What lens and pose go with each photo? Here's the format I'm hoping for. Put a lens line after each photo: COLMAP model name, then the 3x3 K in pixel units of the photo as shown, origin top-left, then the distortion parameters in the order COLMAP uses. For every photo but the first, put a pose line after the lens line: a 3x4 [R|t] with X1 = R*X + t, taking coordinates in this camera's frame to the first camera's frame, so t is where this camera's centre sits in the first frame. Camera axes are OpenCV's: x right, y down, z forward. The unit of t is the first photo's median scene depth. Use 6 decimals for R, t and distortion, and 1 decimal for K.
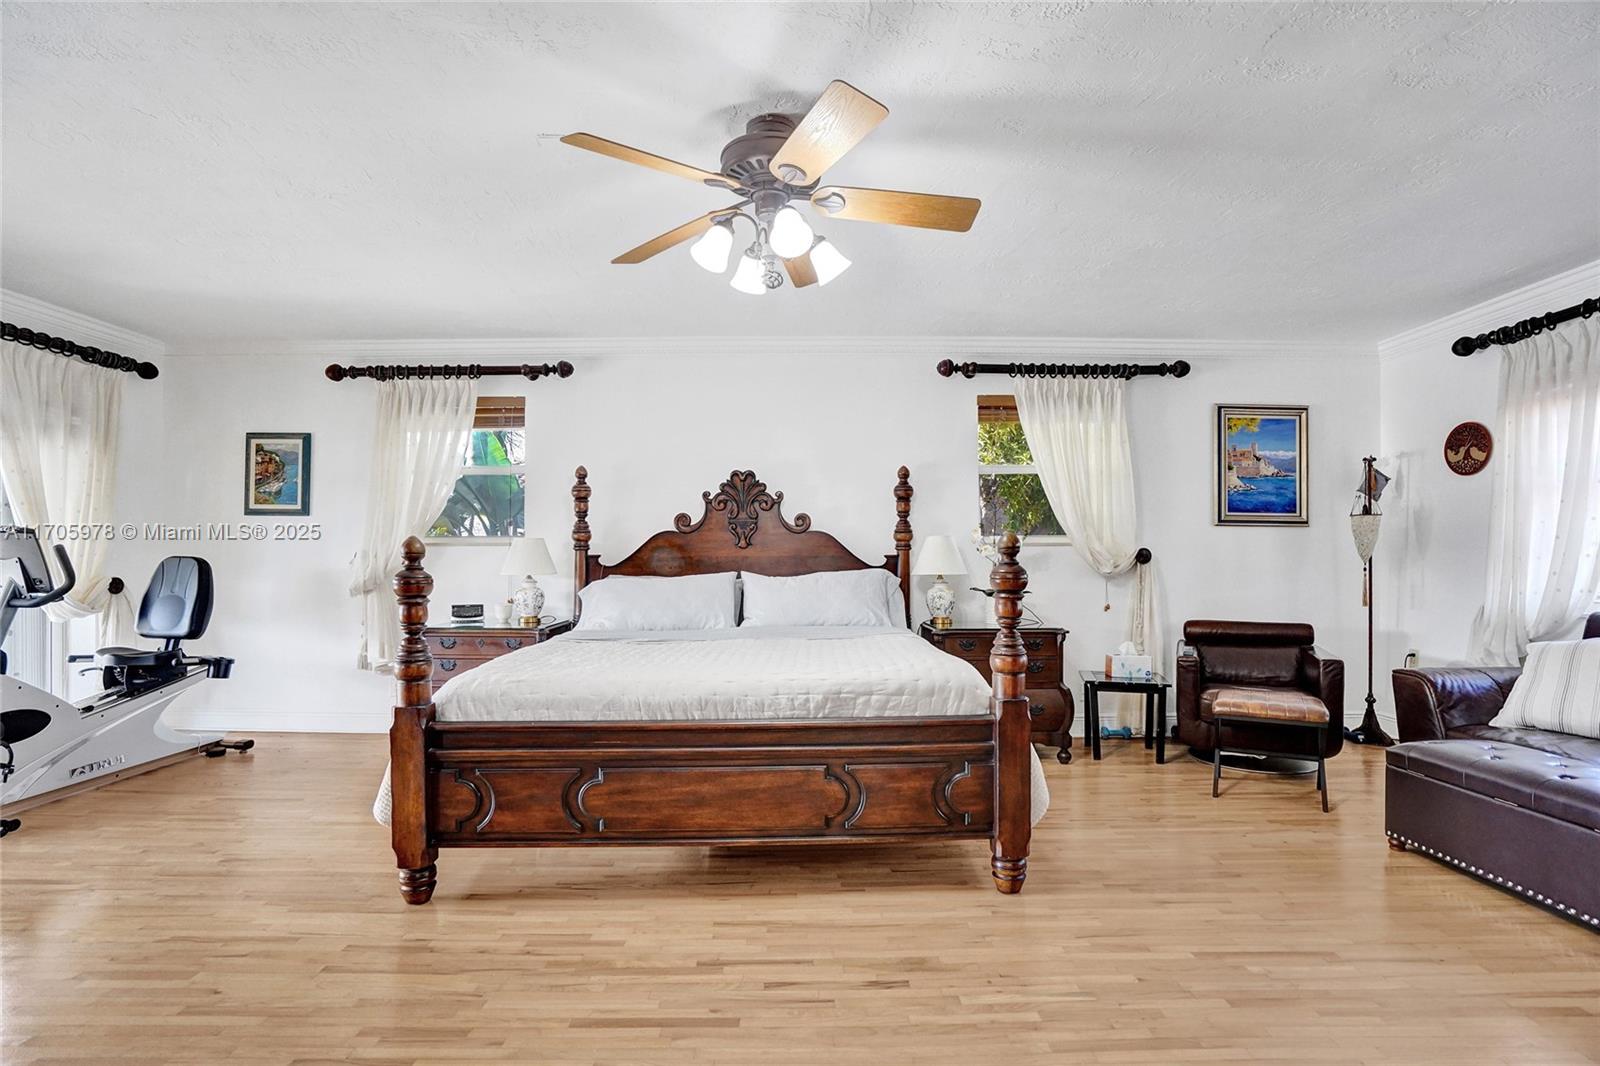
lens RADIAL K [[744.0, 0, 801.6], [0, 744.0, 556.0], [0, 0, 1]] dist [-0.059552, 0.017664]
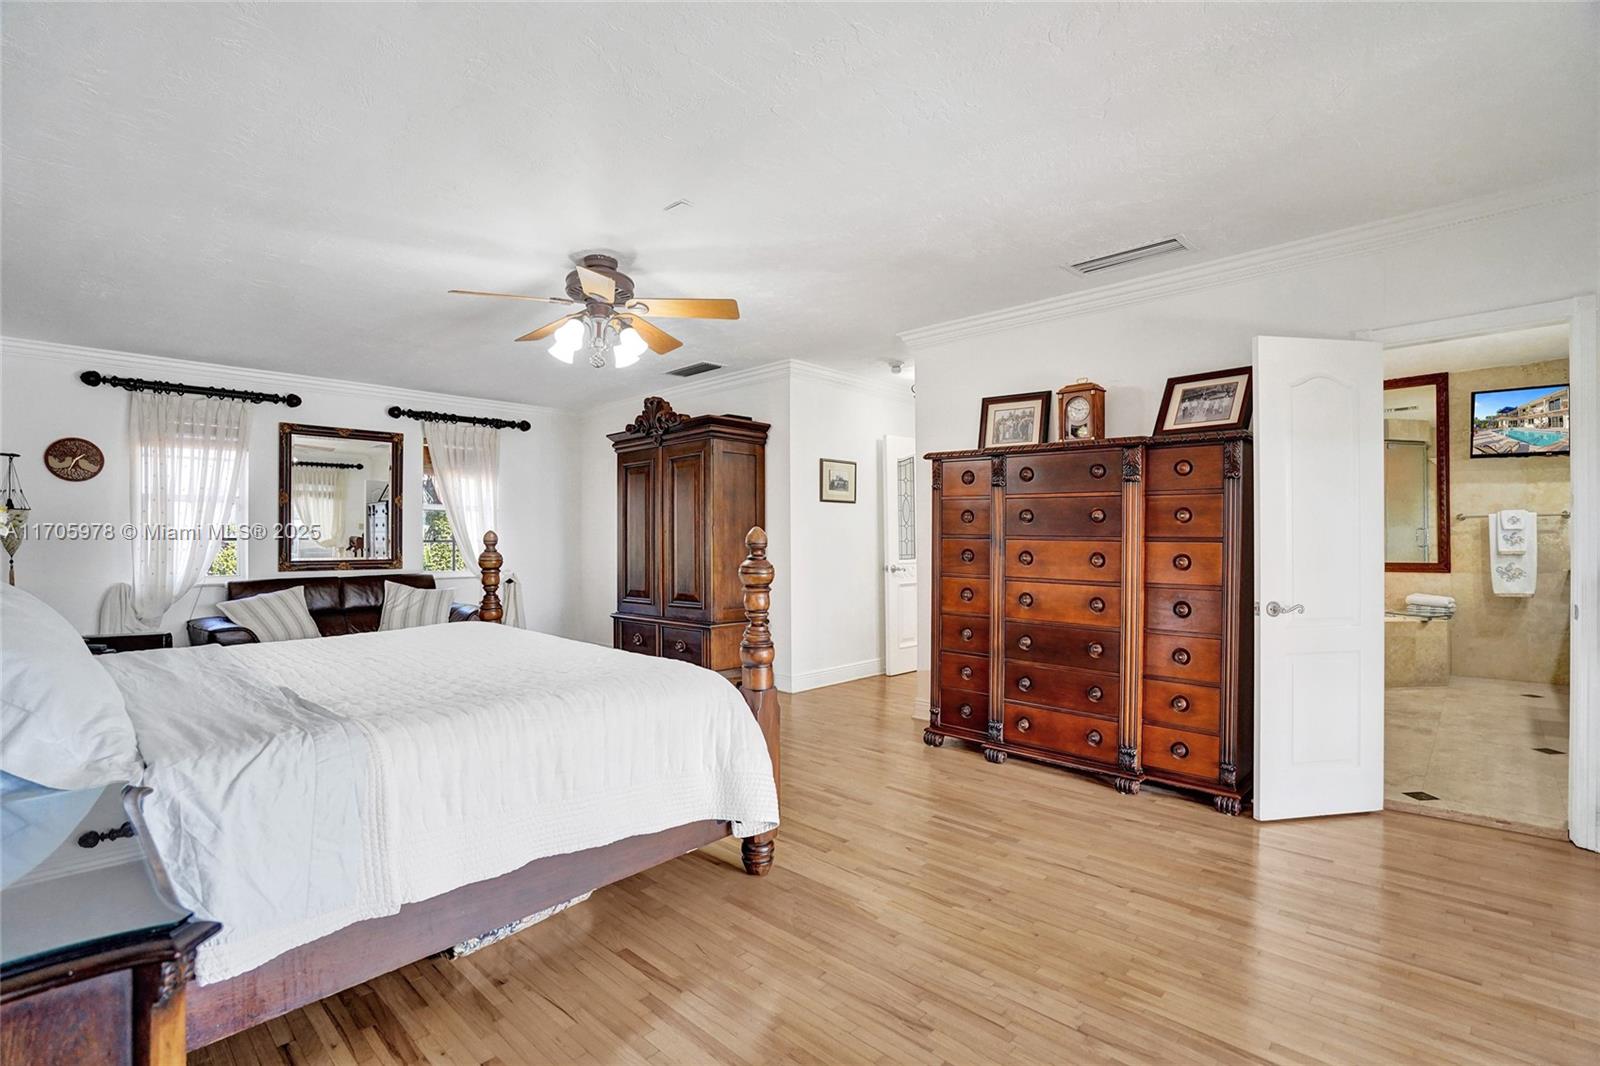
lens RADIAL K [[746.4, 0, 777.6], [0, 746.4, 539.1], [0, 0, 1]] dist [-0.021331, 0.000186]
pose [[-0.704215, 0.006092, 0.709961, -0.692275], [0.003543, 0.999981, -0.005066, -0.005107], [-0.709978, -0.001052, -0.704223, 0.913389]]
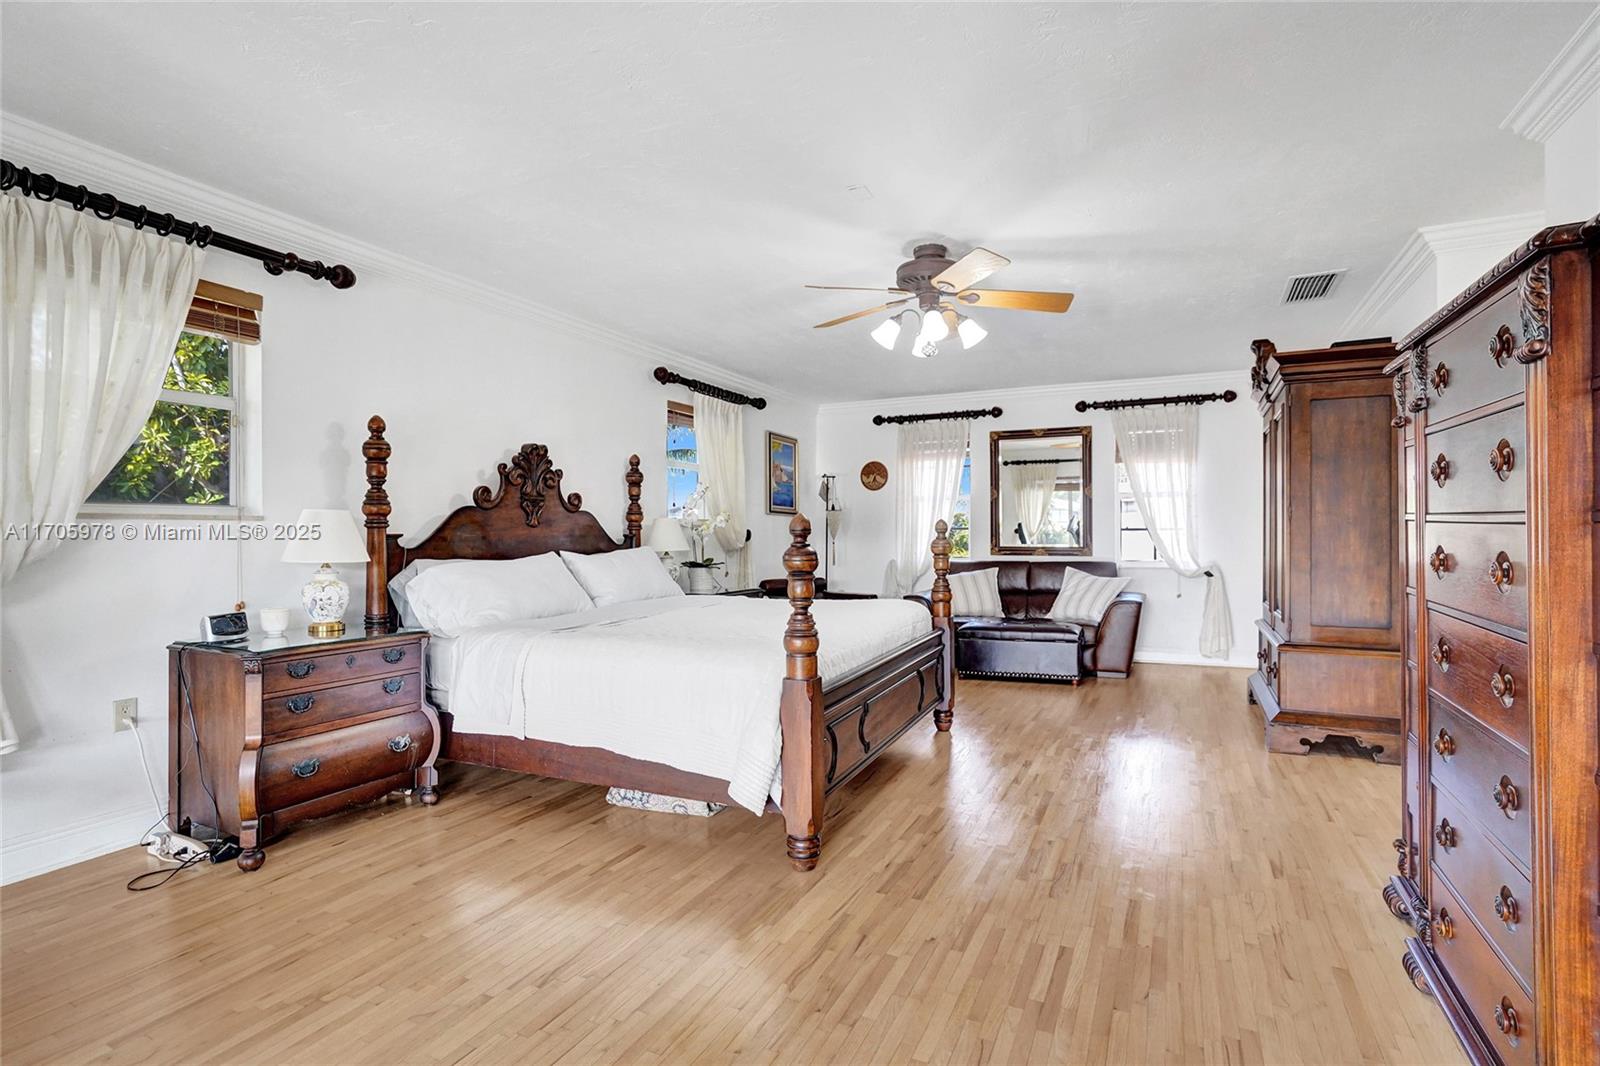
lens RADIAL K [[760.6, 0, 800.0], [0, 760.6, 533.0], [0, 0, 1]] dist [-0.019101, 0.000484]
pose [[0.448220, 0.001093, 0.893923, -0.782834], [-0.000905, 0.999999, -0.000768, -0.002359], [-0.893923, -0.000465, 0.448221, 0.268052]]
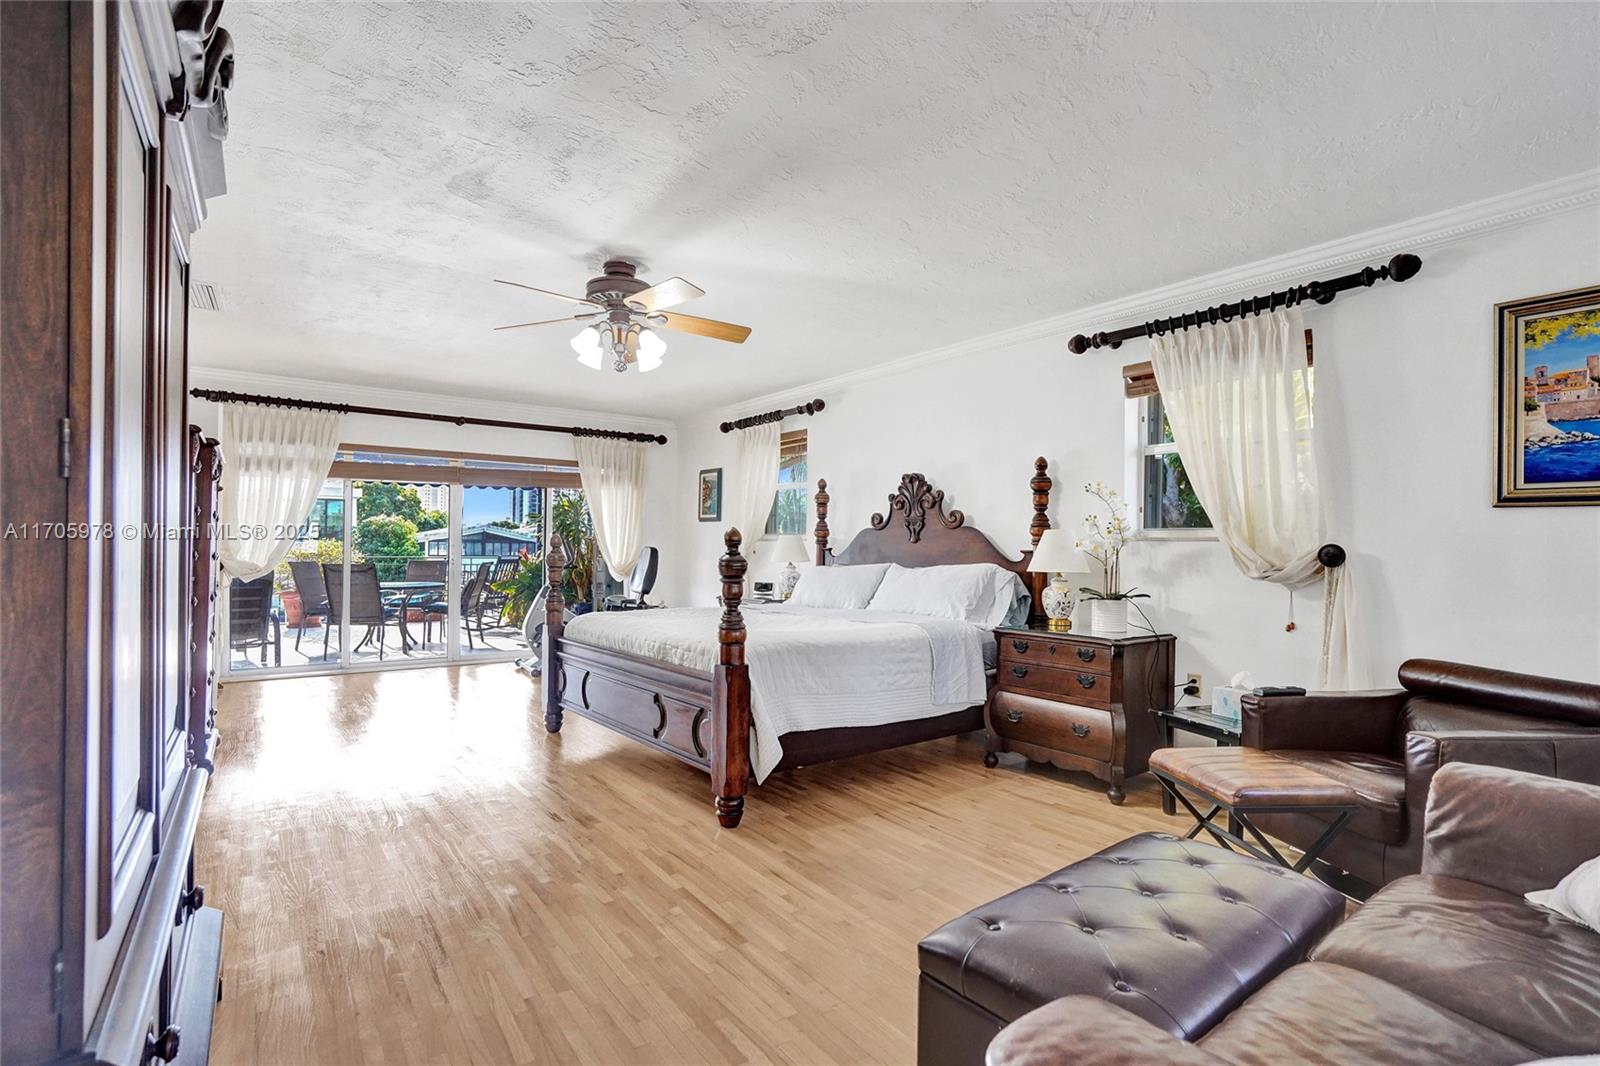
lens RADIAL K [[760.6, 0, 800.0], [0, 760.6, 533.0], [0, 0, 1]] dist [-0.019101, 0.000484]
pose [[0.589088, -0.007501, -0.808034, 0.748798], [-0.001859, 0.999942, -0.010637, -0.013107], [0.808067, 0.007768, 0.589040, 0.181950]]
